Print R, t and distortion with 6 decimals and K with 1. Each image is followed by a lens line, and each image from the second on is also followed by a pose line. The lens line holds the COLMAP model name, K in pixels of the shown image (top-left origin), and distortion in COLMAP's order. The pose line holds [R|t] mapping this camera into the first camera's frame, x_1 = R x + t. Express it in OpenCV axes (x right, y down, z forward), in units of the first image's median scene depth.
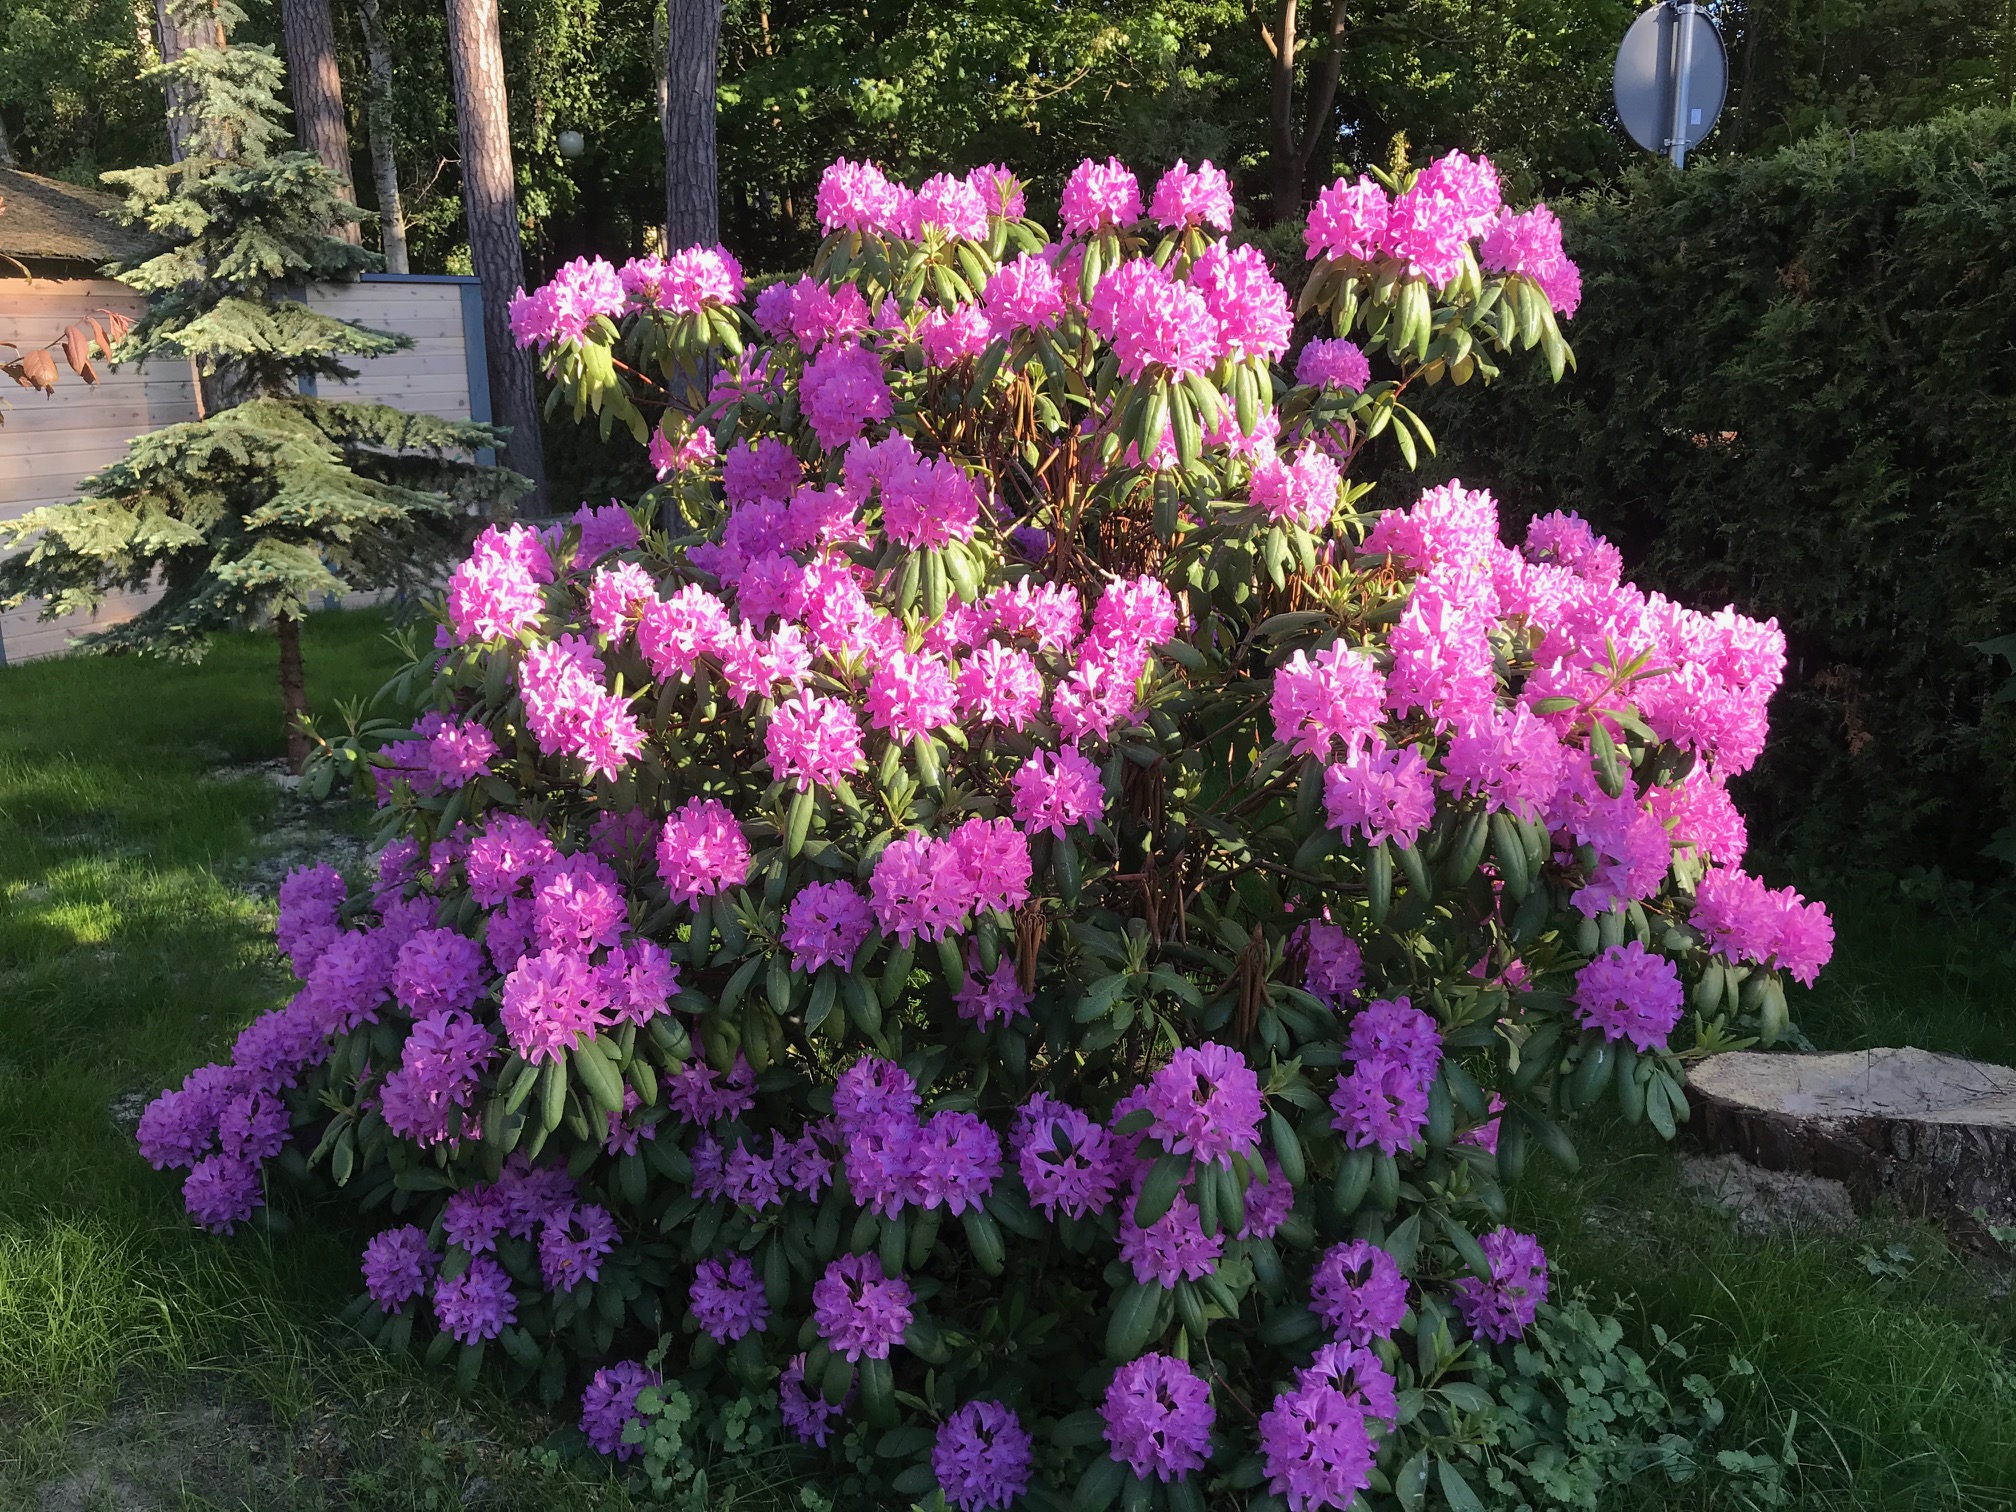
lens RADIAL K [[1641.0, 0, 1011.6], [0, 1641.0, 758.6], [0, 0, 1]] dist [0.045702, -0.058804]
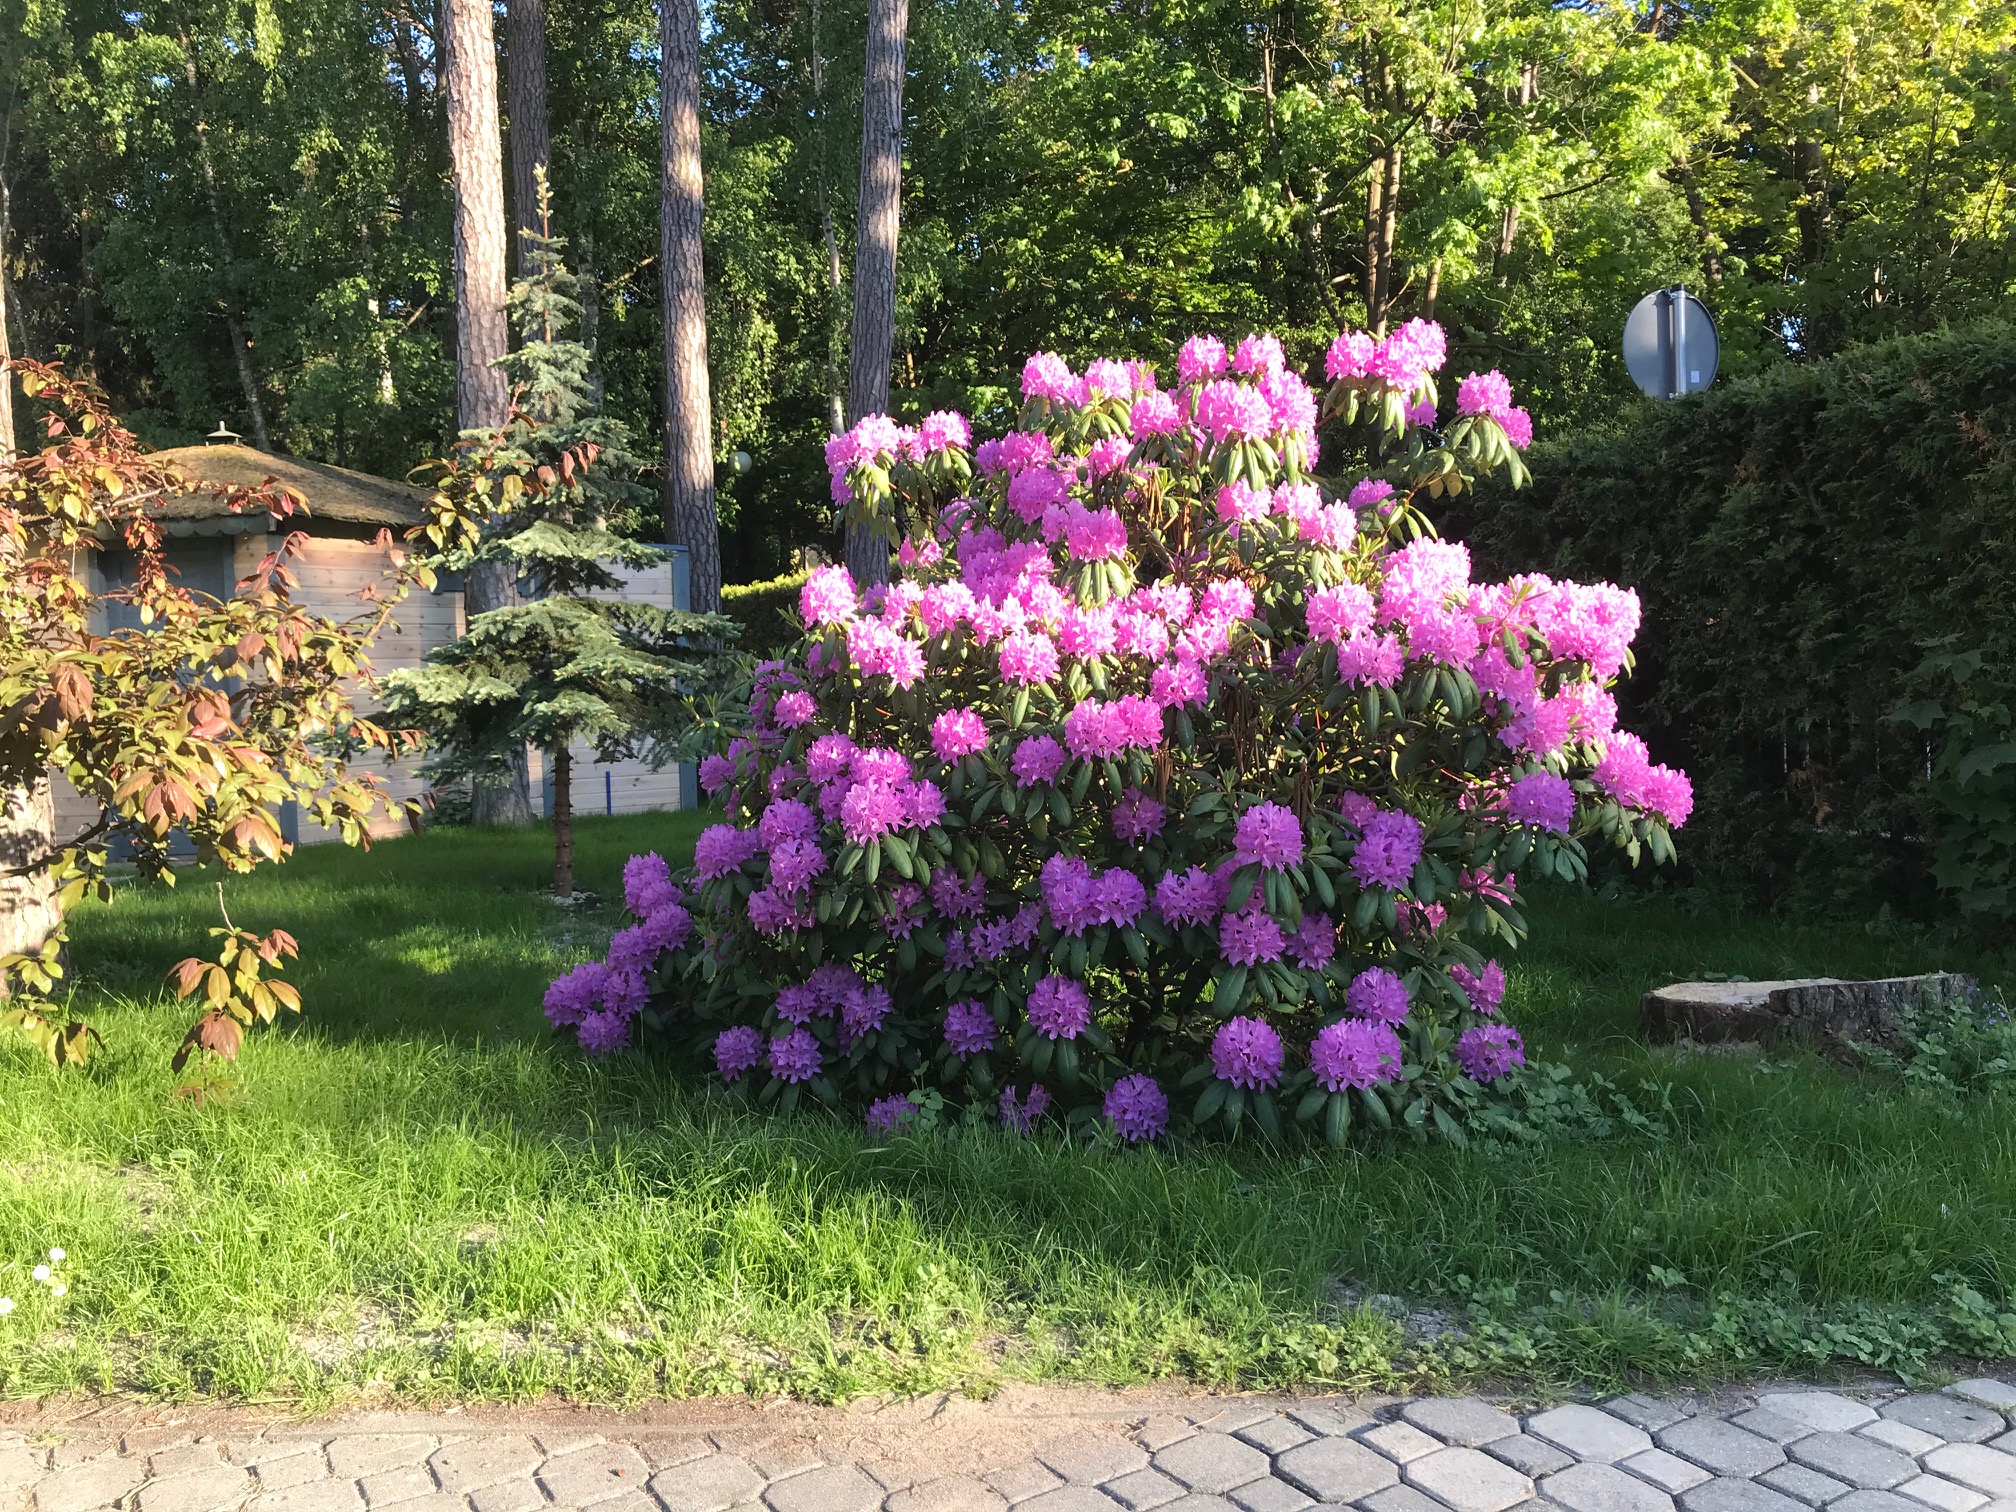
lens RADIAL K [[1641.0, 0, 1012.4], [0, 1641.0, 740.9], [0, 0, 1]] dist [0.045702, -0.058804]
pose [[0.997416, -0.004515, -0.071697, -0.018808], [-0.009537, 0.980867, -0.194445, 0.355616], [0.071203, 0.194626, 0.978290, -0.541837]]
